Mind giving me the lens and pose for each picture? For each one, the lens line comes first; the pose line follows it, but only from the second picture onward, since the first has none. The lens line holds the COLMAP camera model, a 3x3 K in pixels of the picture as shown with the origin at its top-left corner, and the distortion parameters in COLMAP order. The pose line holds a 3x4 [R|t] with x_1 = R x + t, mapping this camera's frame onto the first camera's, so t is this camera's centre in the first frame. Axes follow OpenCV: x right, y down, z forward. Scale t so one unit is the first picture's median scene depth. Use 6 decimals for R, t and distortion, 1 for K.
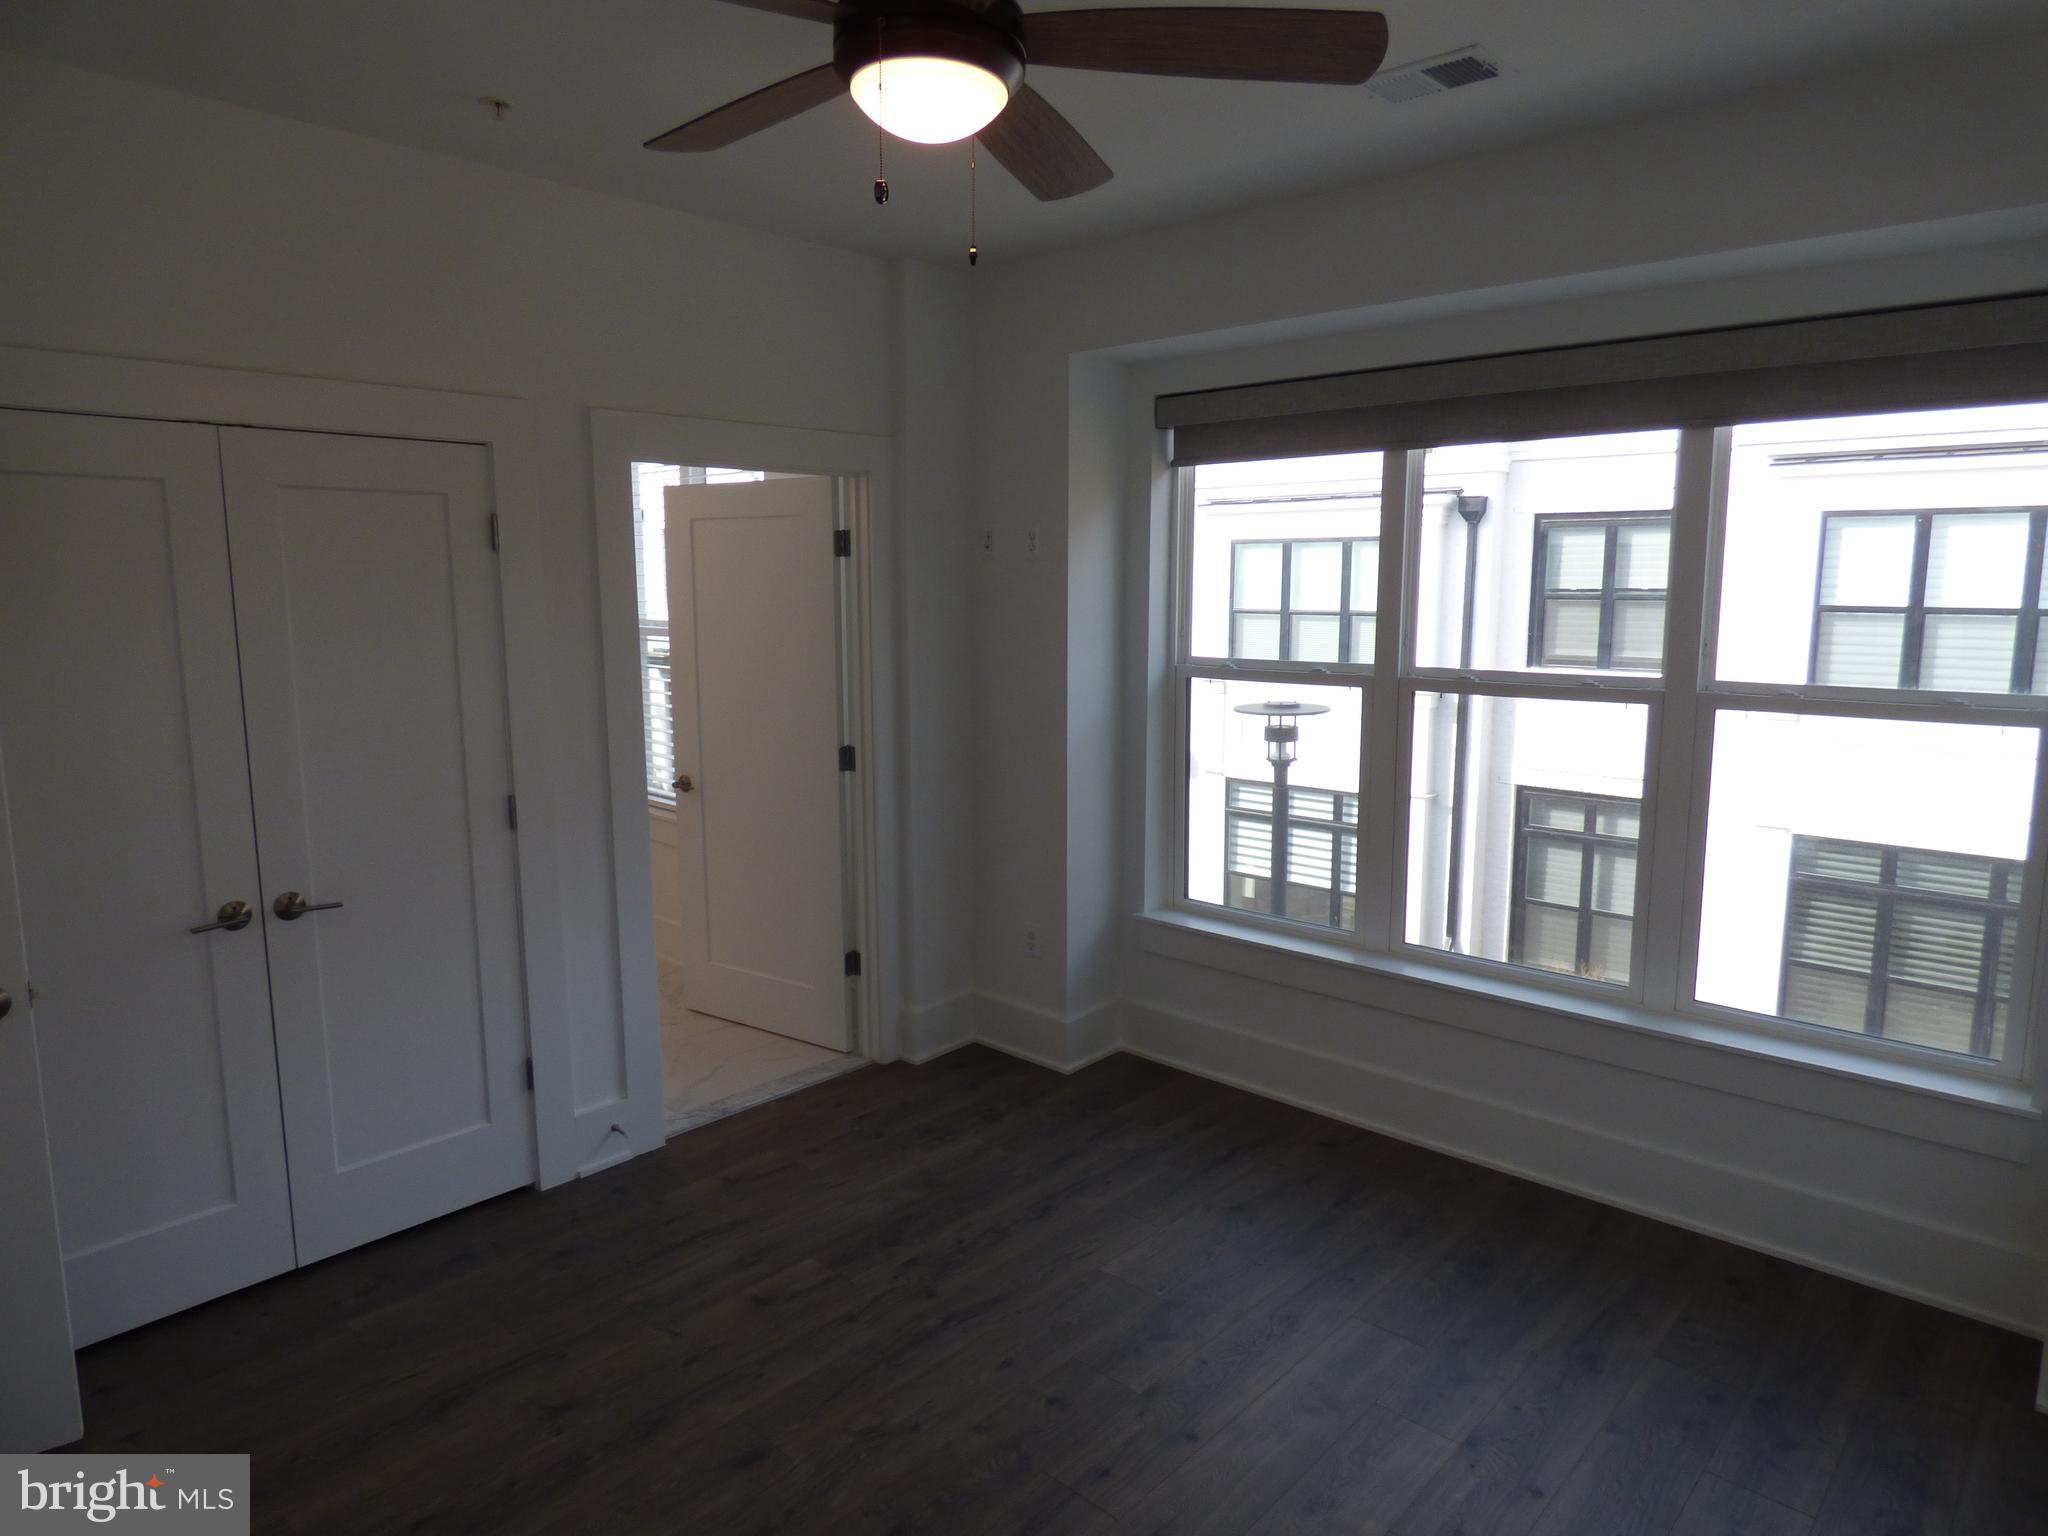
lens RADIAL K [[1214.4, 0, 1024.0], [0, 1214.4, 768.0], [0, 0, 1]] dist [-0.056654, -0.000535]
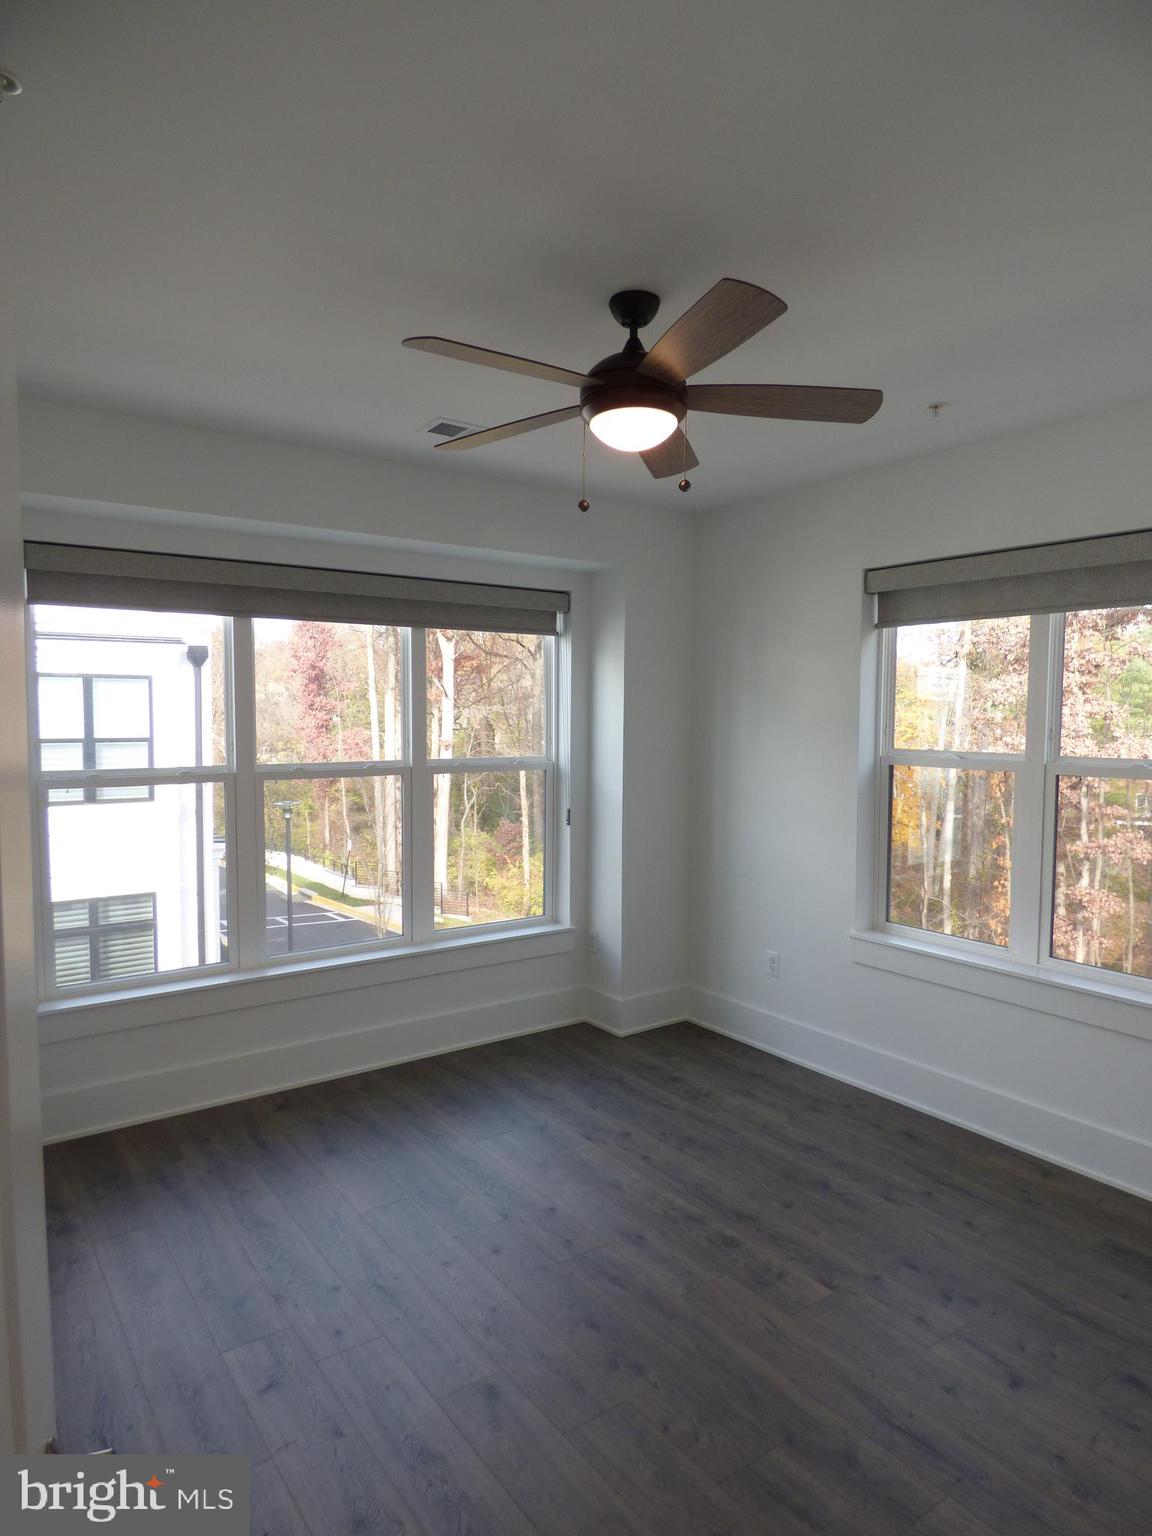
lens RADIAL K [[928.1, 0, 570.2], [0, 928.1, 777.2], [0, 0, 1]] dist [-0.022683, 0.001875]
pose [[0.197426, -0.050334, 0.979025, -0.650336], [0.156574, 0.987480, 0.019195, -0.029194], [-0.967733, 0.149500, 0.202835, 0.379347]]
